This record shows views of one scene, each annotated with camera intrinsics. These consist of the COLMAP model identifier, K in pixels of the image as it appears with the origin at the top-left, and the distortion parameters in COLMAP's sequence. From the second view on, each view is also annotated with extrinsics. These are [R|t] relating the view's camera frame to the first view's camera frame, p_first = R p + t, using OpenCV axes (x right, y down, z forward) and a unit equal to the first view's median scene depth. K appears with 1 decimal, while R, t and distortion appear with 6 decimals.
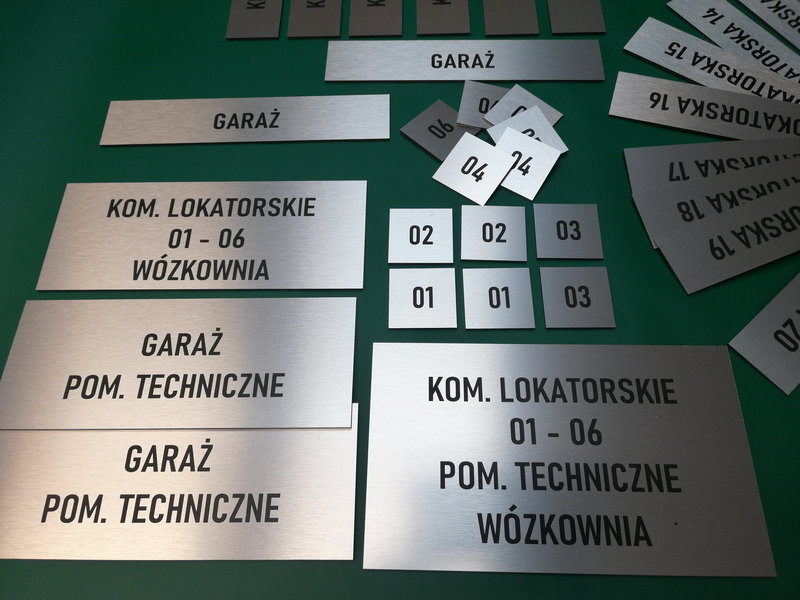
lens RADIAL K [[645.4, 0, 400.0], [0, 645.4, 300.0], [0, 0, 1]] dist [0.002192, 0.002562]
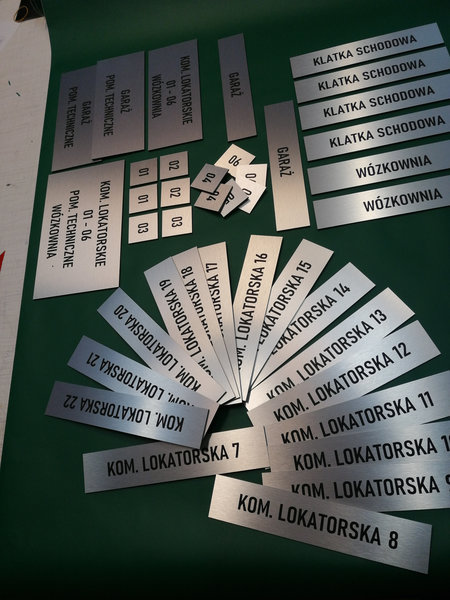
lens RADIAL K [[484.0, 0, 225.0], [0, 484.0, 300.0], [0, 0, 1]] dist [0.002192, 0.002562]
pose [[0.067510, 0.919713, -0.386744, 1.120964], [-0.760236, 0.298449, 0.577034, -1.063533], [0.646129, 0.255062, 0.719347, 0.047004]]
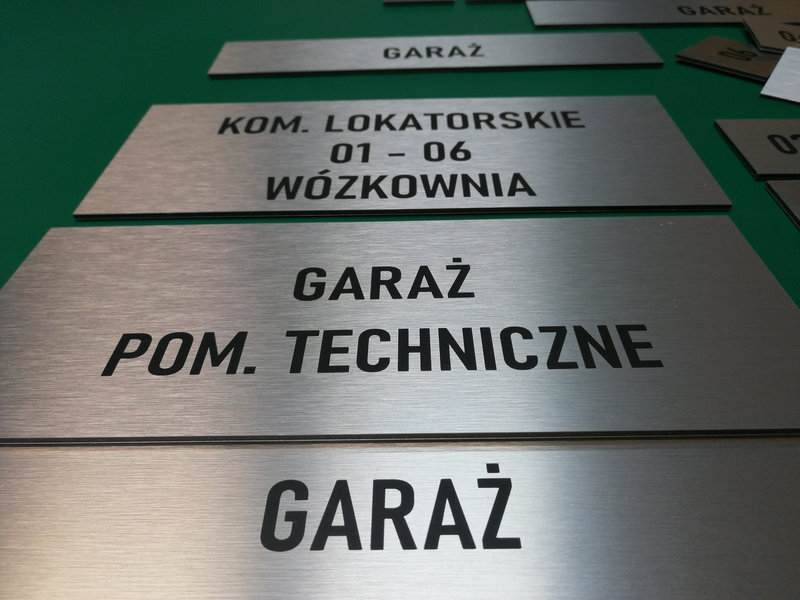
lens RADIAL K [[645.4, 0, 400.0], [0, 645.4, 300.0], [0, 0, 1]] dist [0.002192, 0.002562]
pose [[0.999967, 0.001612, -0.007983, -0.301108], [-0.004520, 0.925232, -0.379375, 0.232367], [0.006775, 0.379398, 0.925209, 0.553857]]
